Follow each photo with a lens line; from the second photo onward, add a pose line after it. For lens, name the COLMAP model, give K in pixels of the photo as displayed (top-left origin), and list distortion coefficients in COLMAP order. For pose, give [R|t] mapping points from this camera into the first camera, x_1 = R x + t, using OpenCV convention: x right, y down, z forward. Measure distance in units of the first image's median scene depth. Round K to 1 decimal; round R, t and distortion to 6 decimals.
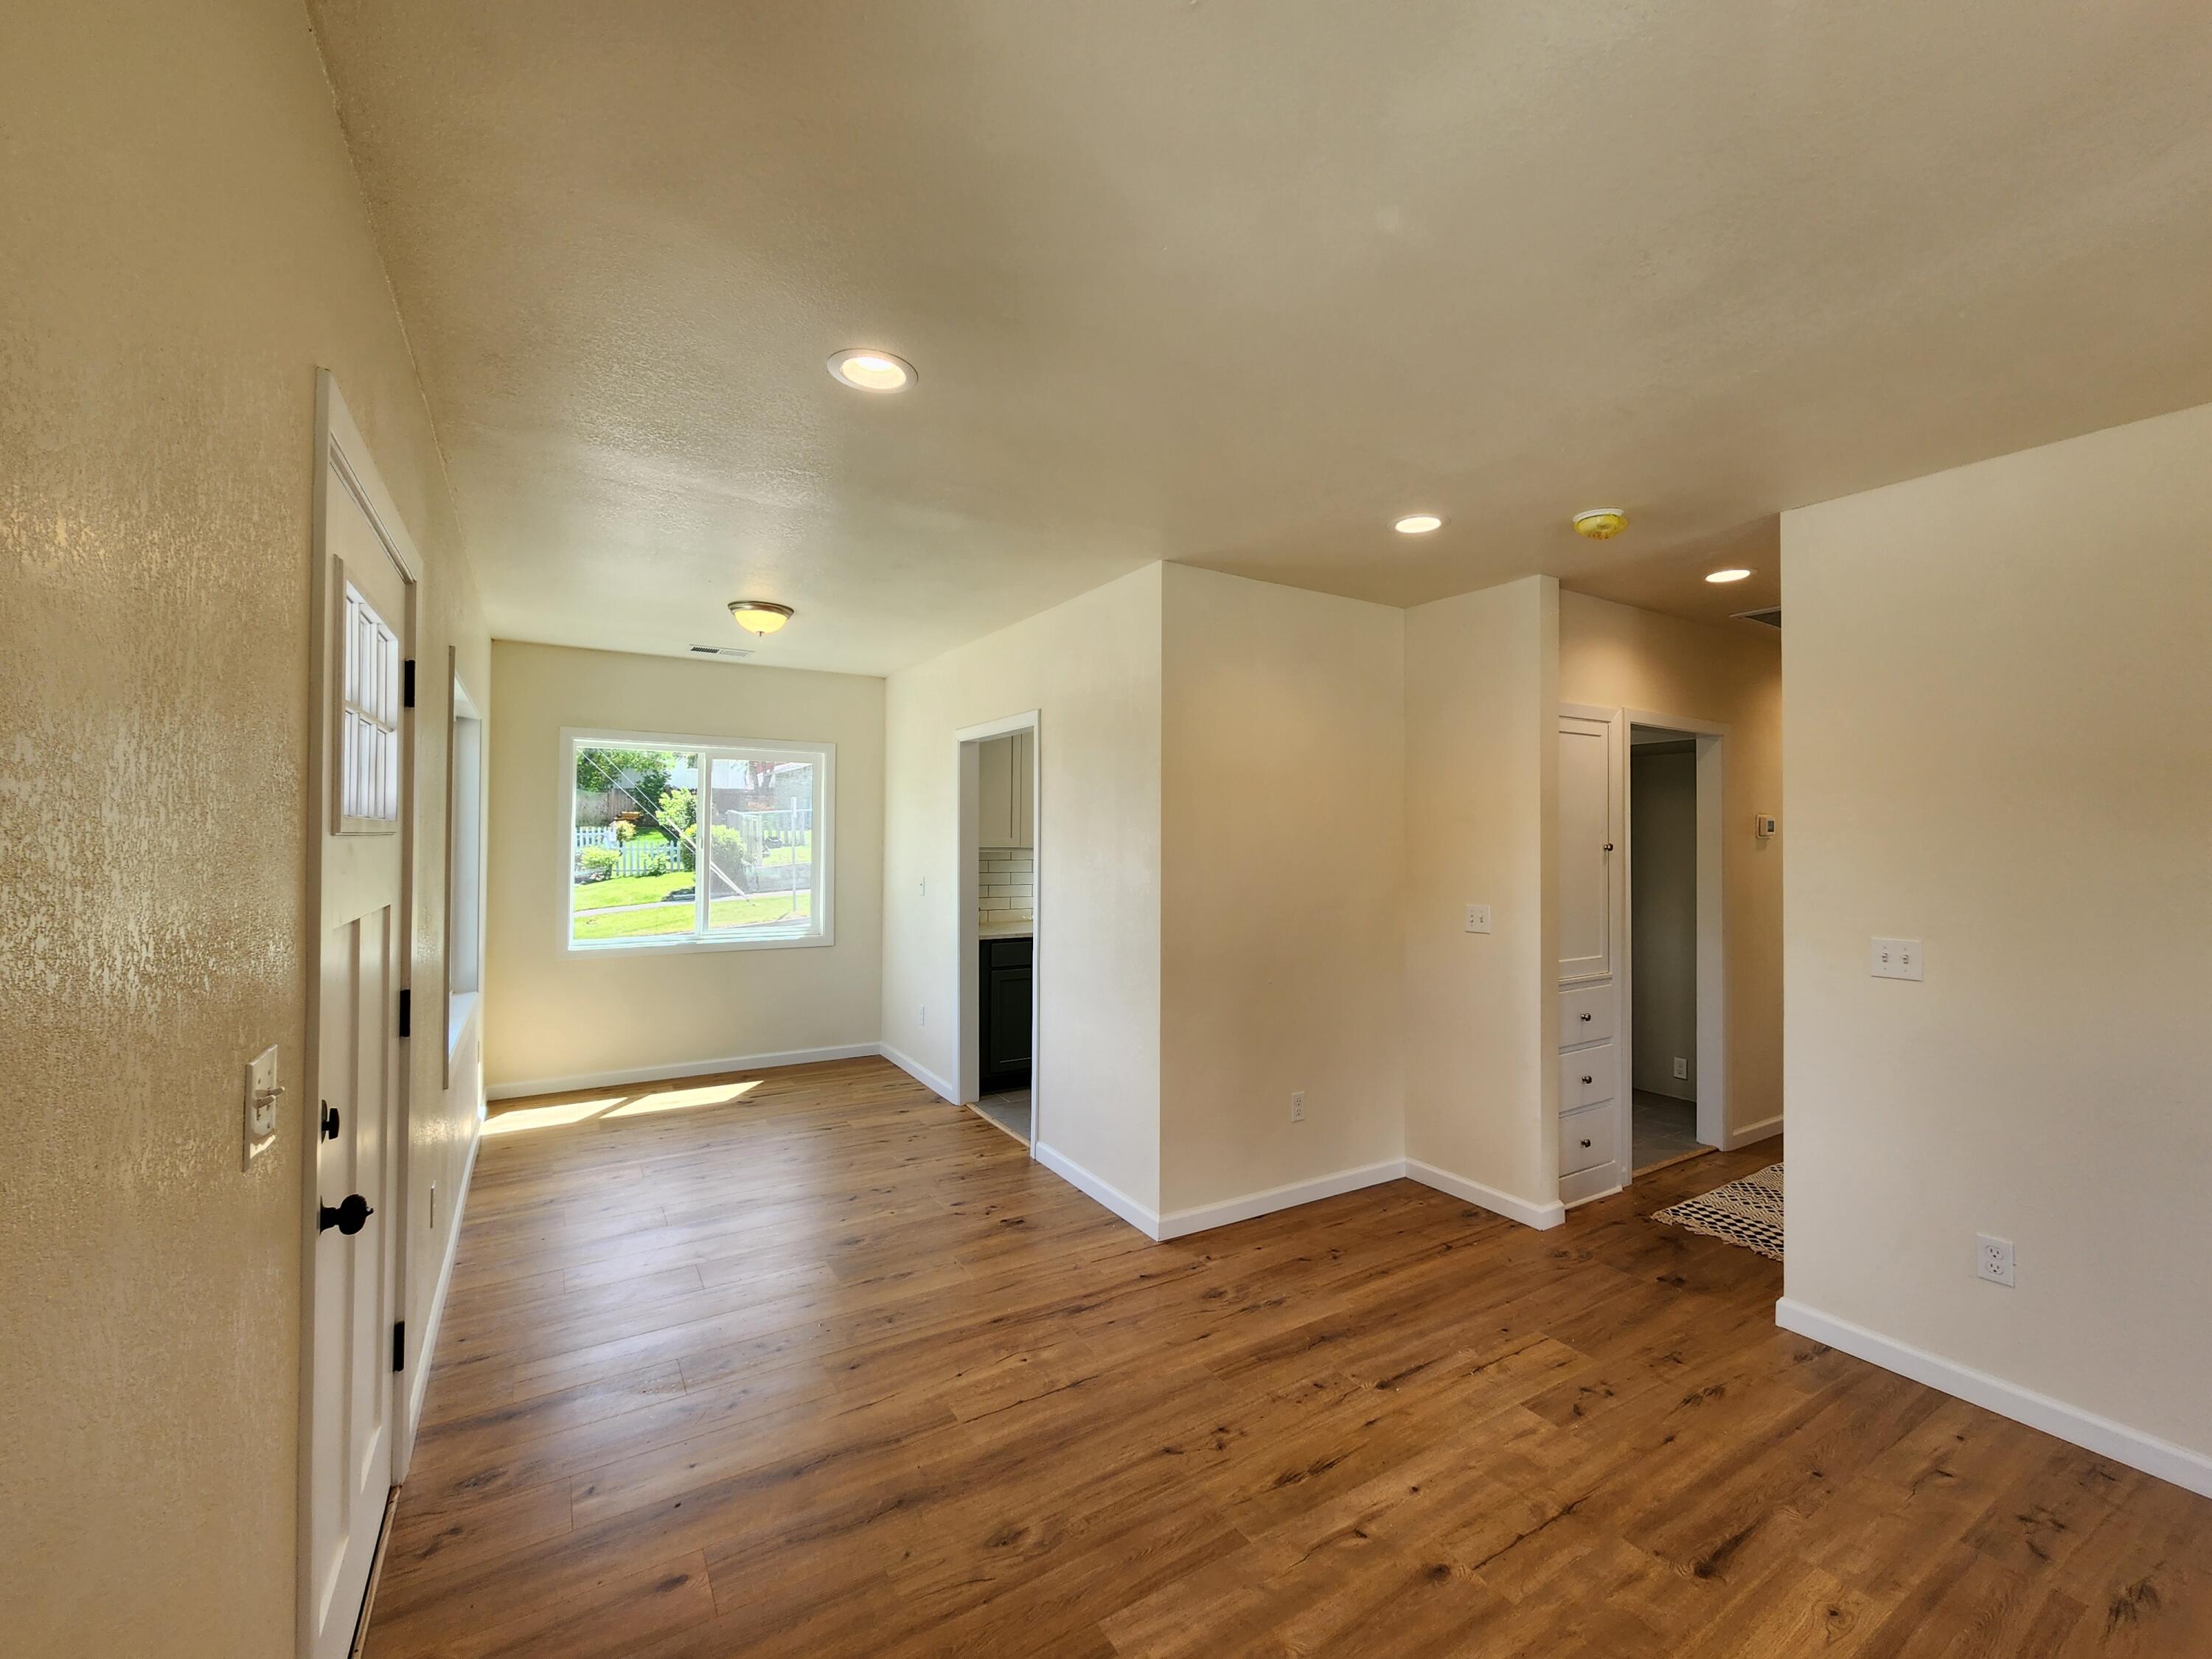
lens RADIAL K [[915.2, 0, 1111.2], [0, 915.2, 823.7], [0, 0, 1]] dist [-0.000908, 0.001712]
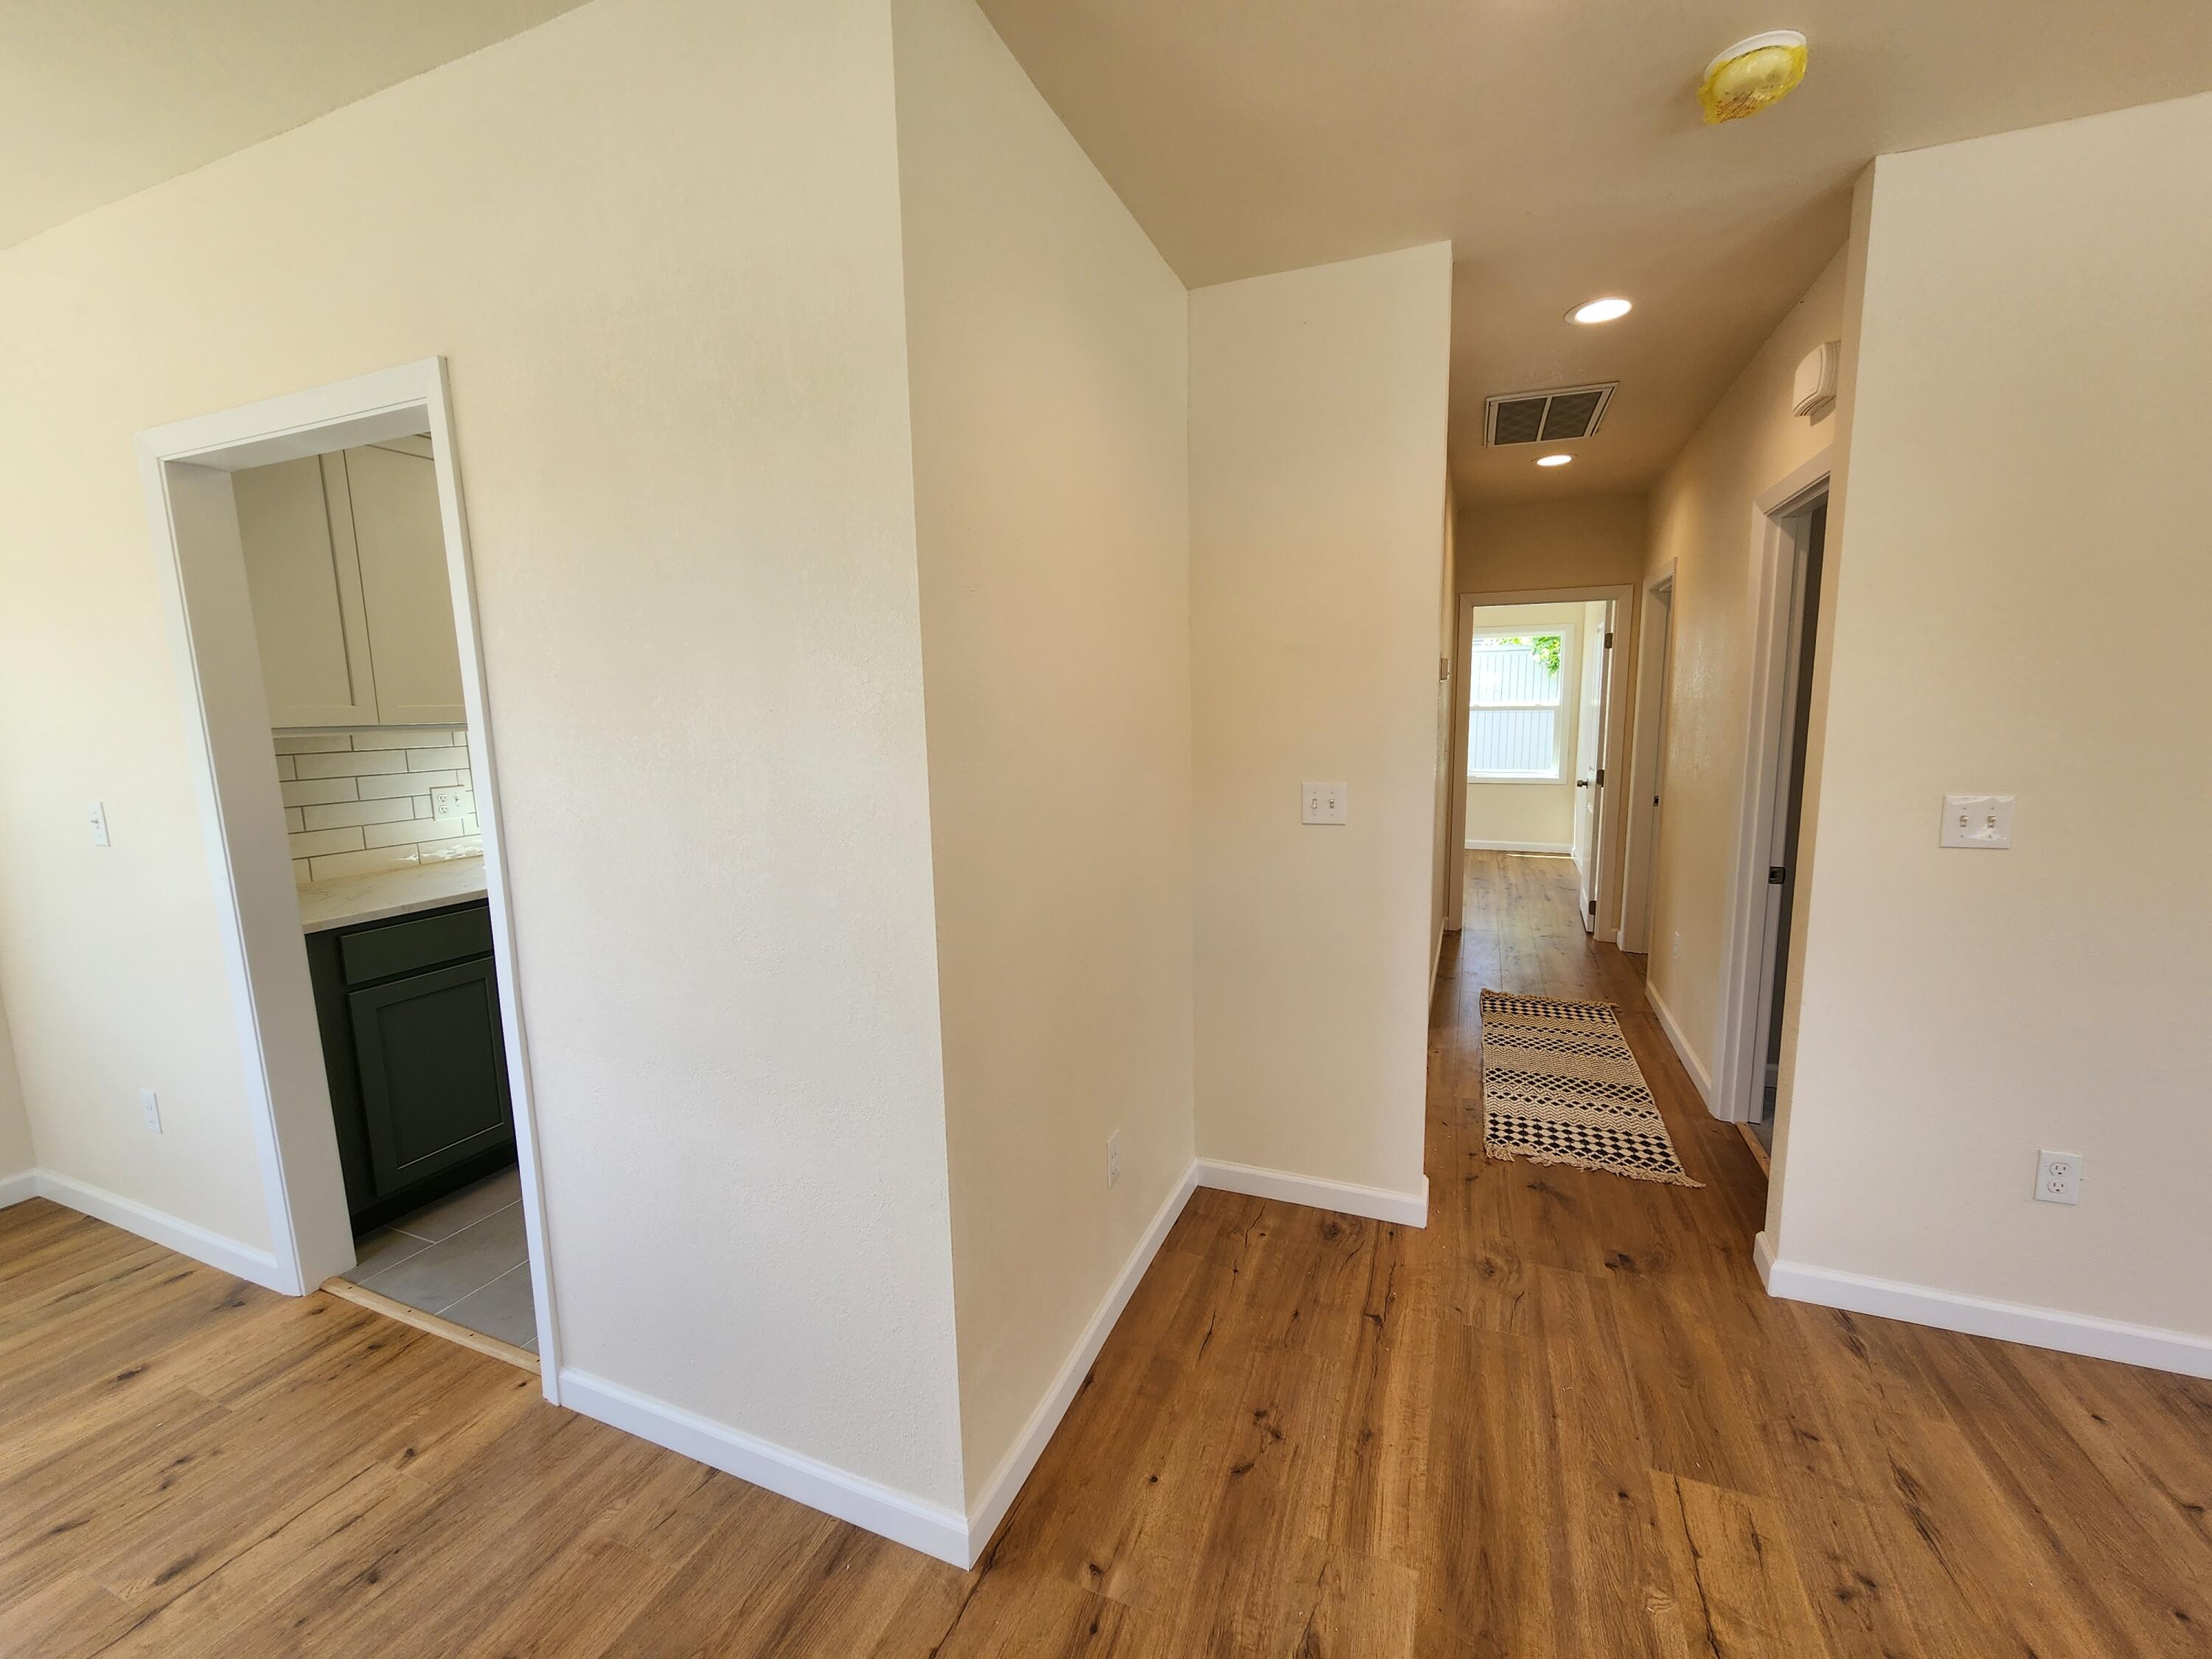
lens RADIAL K [[908.2, 0, 1109.6], [0, 908.2, 829.6], [0, 0, 1]] dist [0.001196, 0.000058]
pose [[0.810135, -0.103468, 0.577041, -0.153448], [0.015915, 0.987821, 0.154780, 0.028094], [-0.586028, -0.116209, 0.801915, 0.843137]]
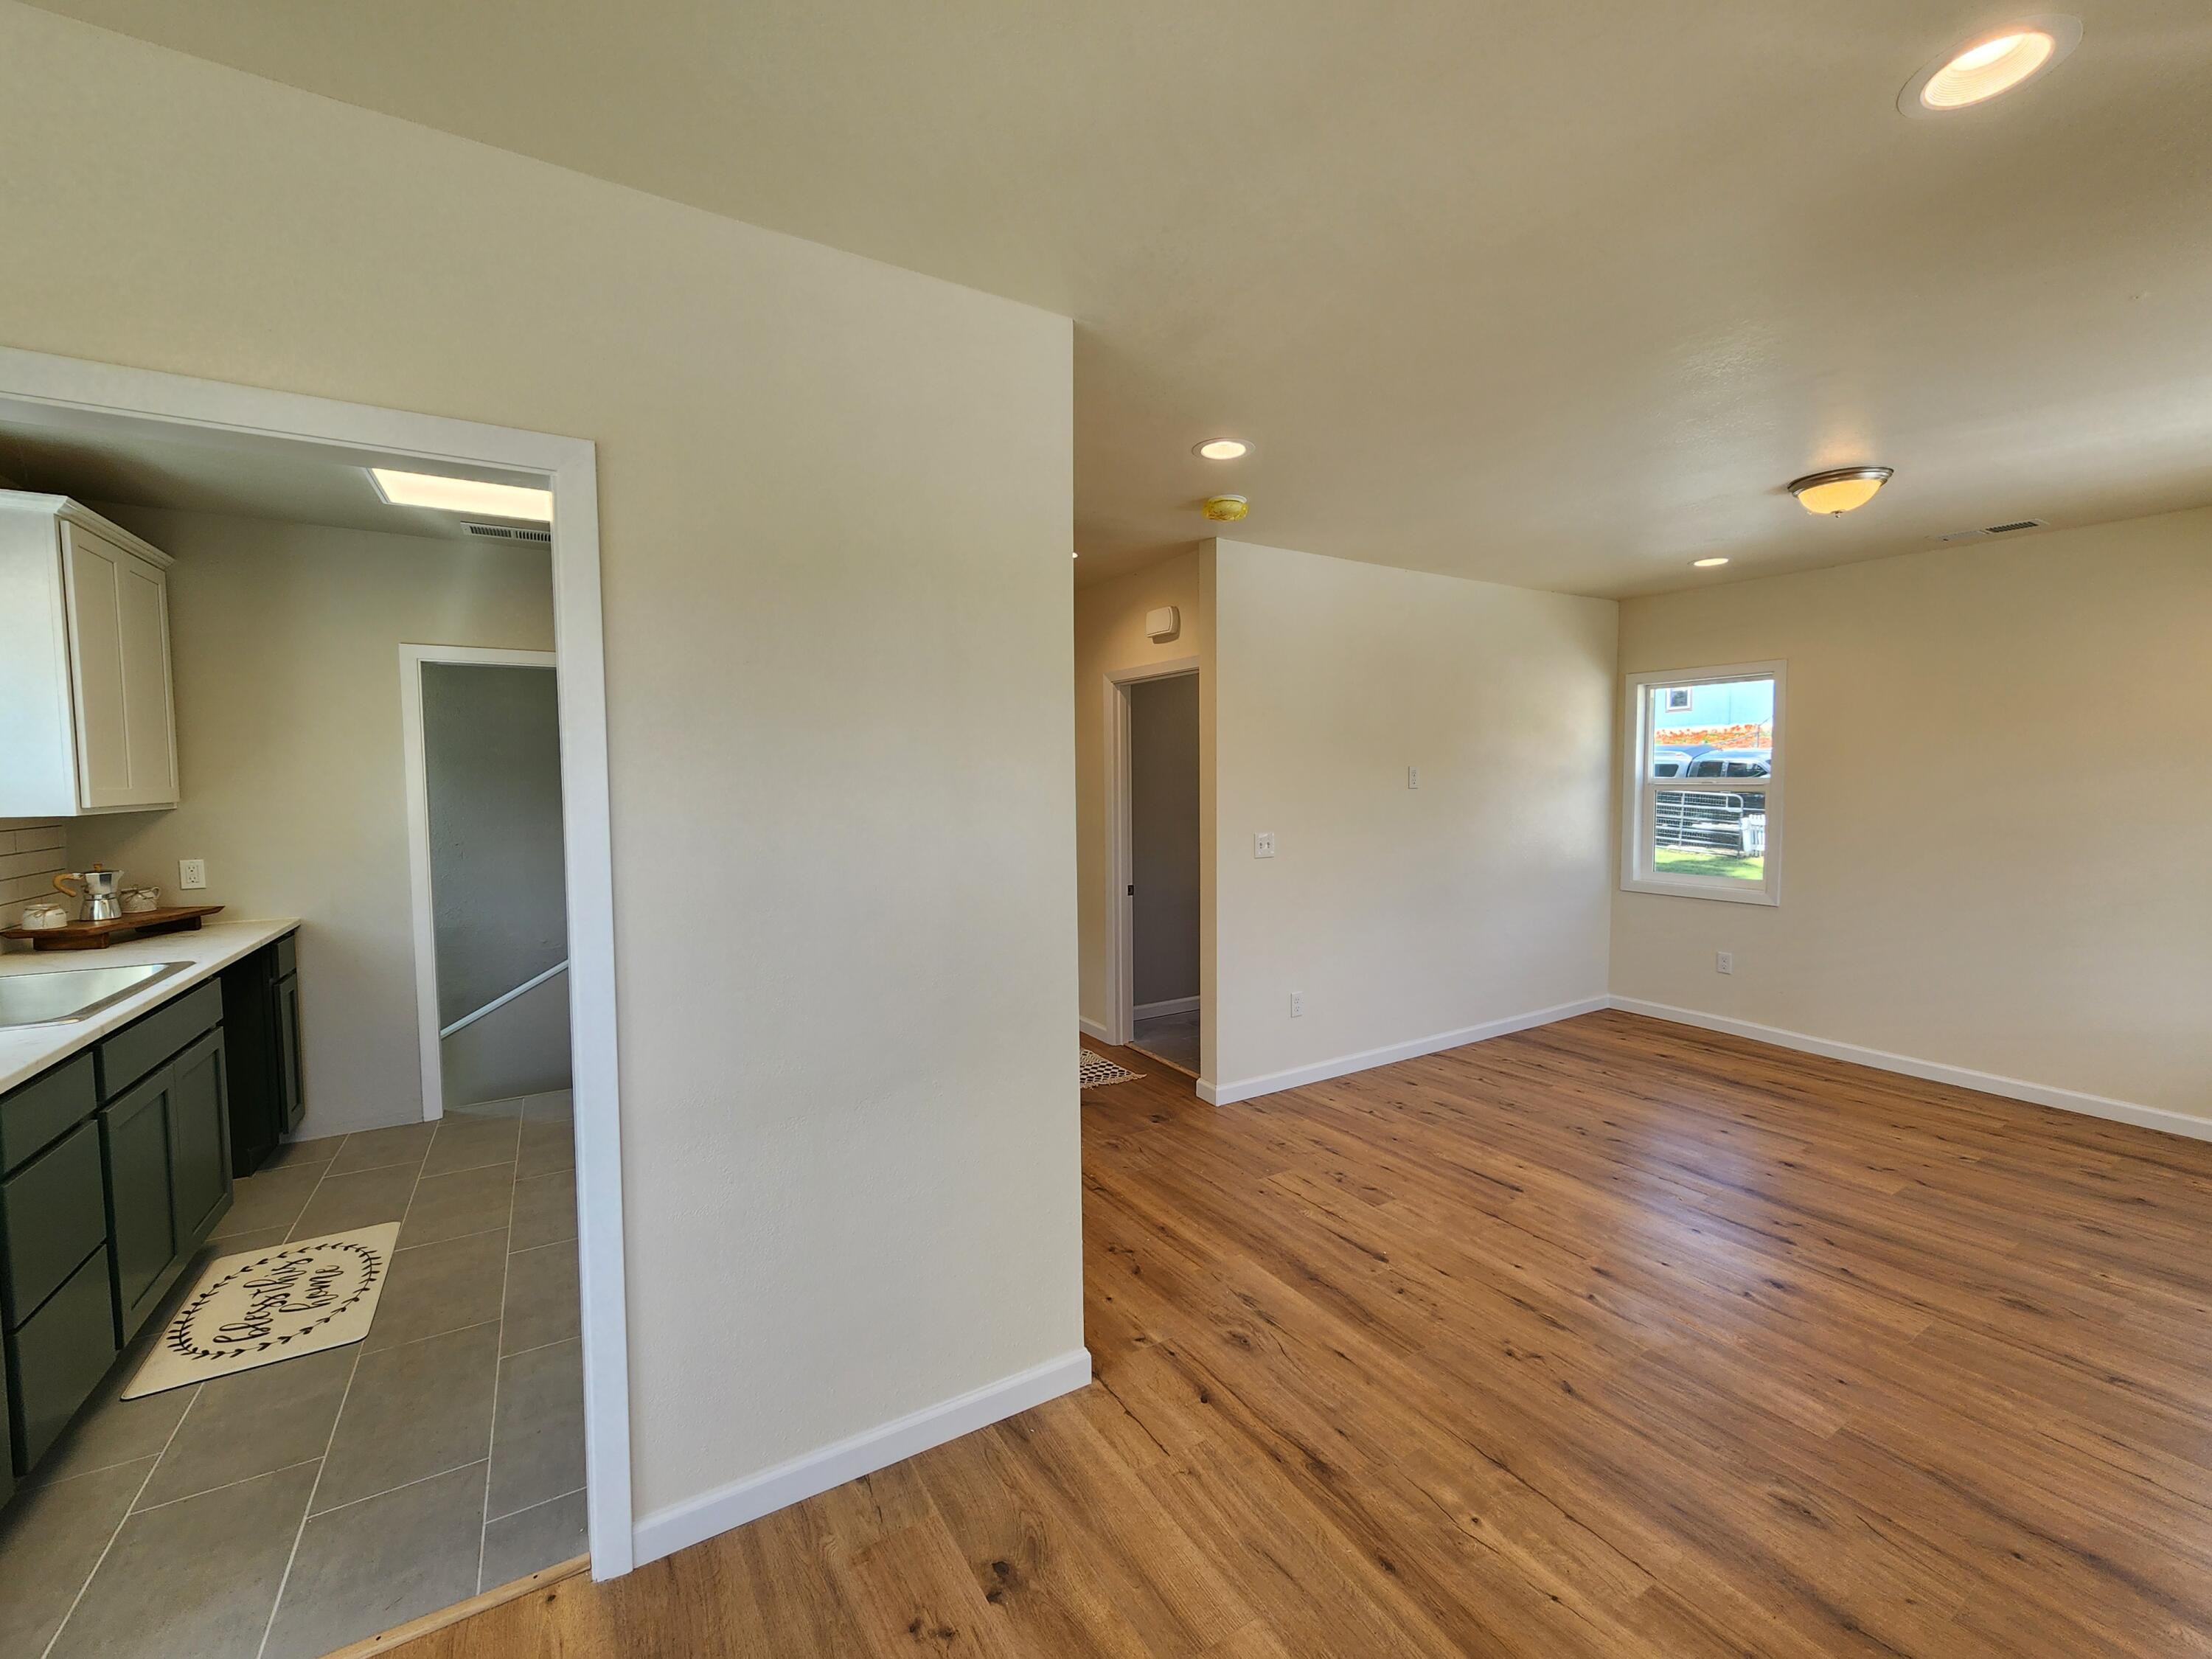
lens RADIAL K [[908.2, 0, 1109.6], [0, 908.2, 829.6], [0, 0, 1]] dist [0.001196, 0.000058]
pose [[0.004796, -0.066186, 0.997796, -0.770470], [-0.009056, 0.997763, 0.066228, 0.014485], [-0.999947, -0.009353, 0.004186, 1.306878]]
